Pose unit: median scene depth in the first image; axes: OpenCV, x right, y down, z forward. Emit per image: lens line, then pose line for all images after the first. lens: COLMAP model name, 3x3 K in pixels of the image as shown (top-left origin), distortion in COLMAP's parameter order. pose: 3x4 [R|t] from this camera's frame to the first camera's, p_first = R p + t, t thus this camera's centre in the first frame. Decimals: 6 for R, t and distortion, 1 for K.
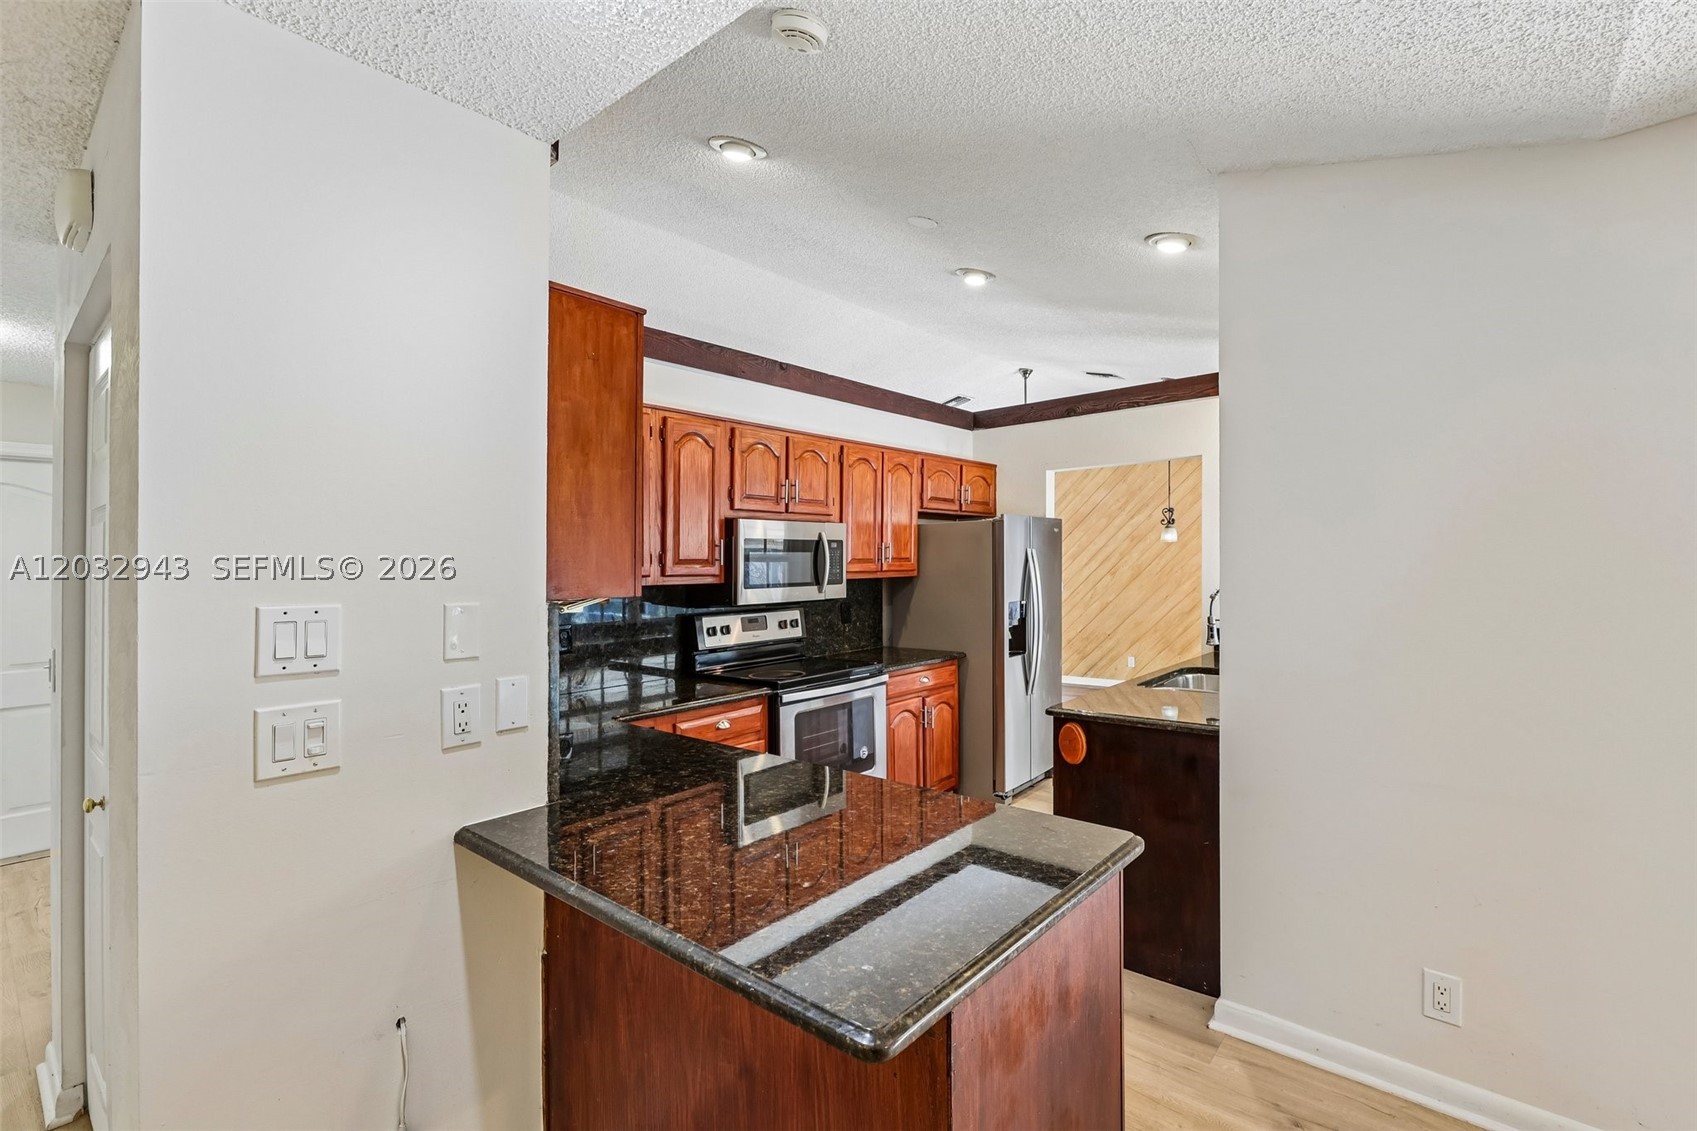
lens RADIAL K [[764.9, 0, 837.7], [0, 764.9, 580.7], [0, 0, 1]] dist [0.003952, 0.001299]
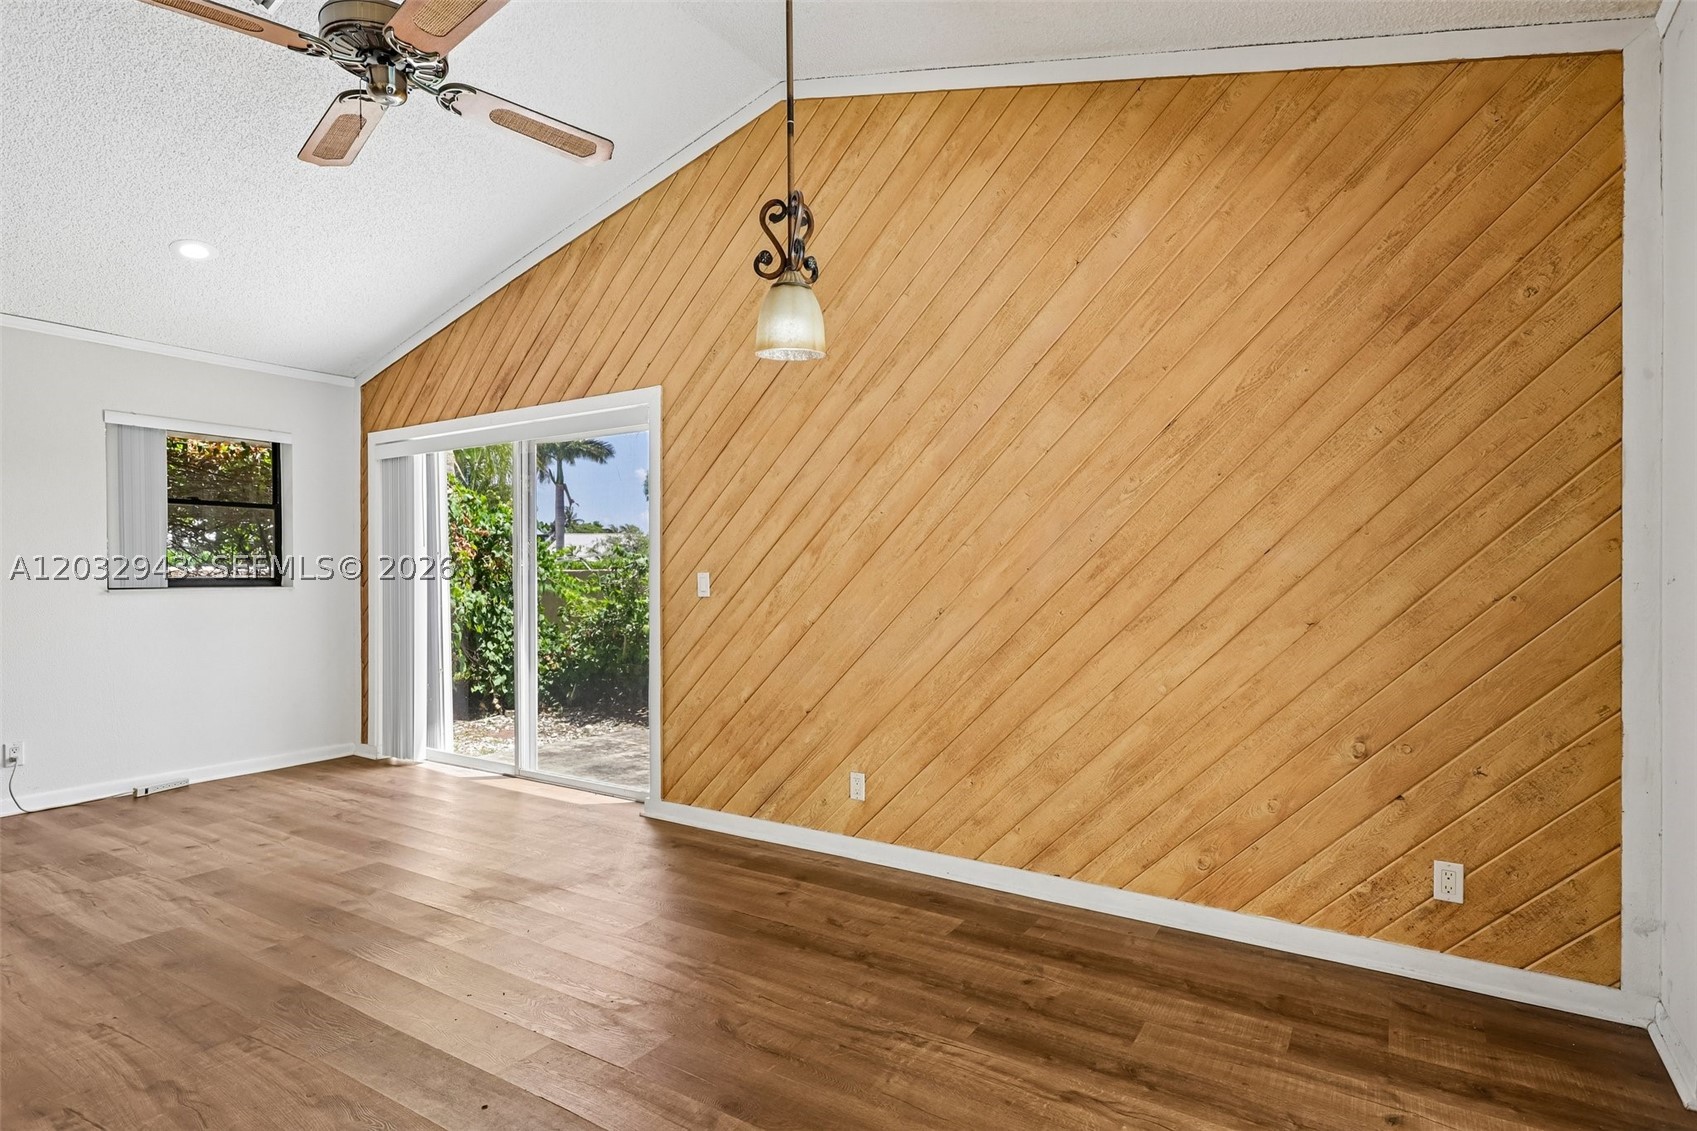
lens RADIAL K [[861.7, 0, 843.0], [0, 861.7, 576.3], [0, 0, 1]] dist [0.001879, 0.004387]
pose [[0.990238, 0.000741, 0.139385, 0.317876], [0.000629, 0.999952, -0.009778, 0.008247], [-0.139386, 0.009771, 0.990190, 0.586057]]
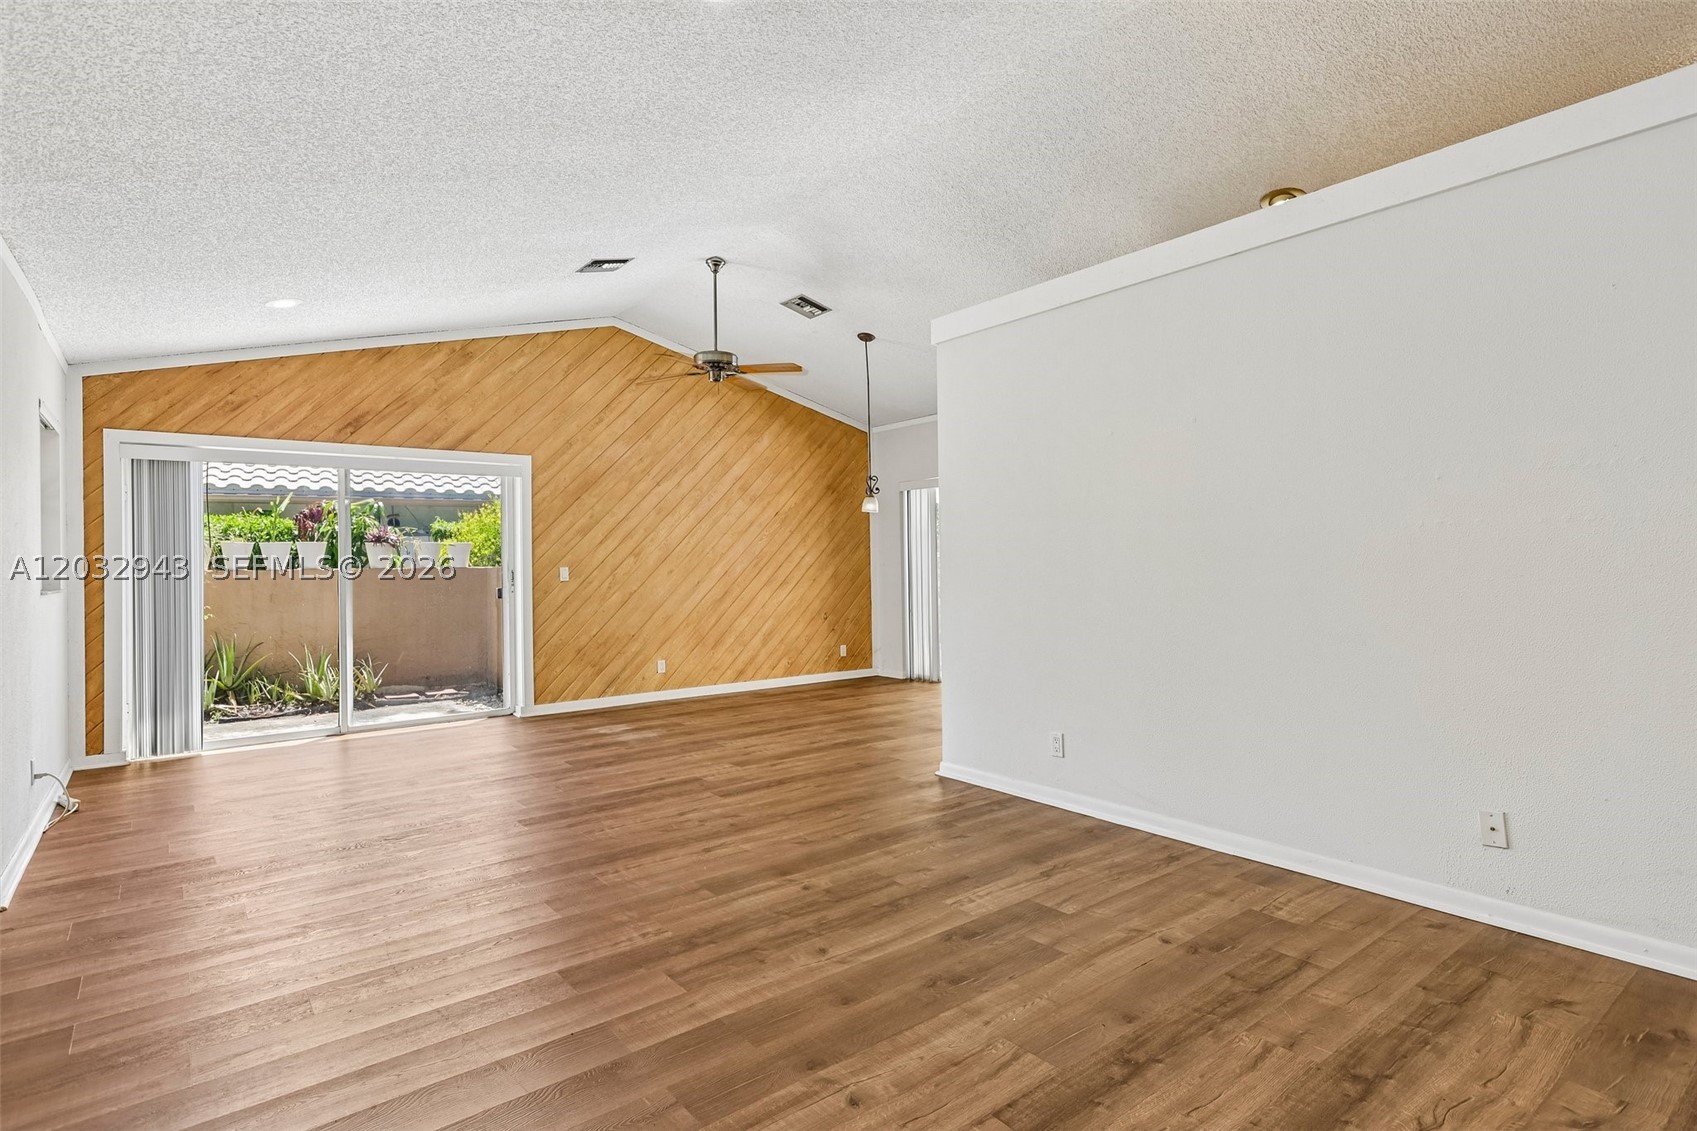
lens RADIAL K [[861.7, 0, 840.2], [0, 861.7, 558.4], [0, 0, 1]] dist [0.001879, 0.004387]
pose [[0.215513, 0.011419, 0.976434, -0.444140], [0.032457, 0.999295, -0.018850, 0.017321], [-0.975962, 0.035755, 0.214990, 0.625121]]
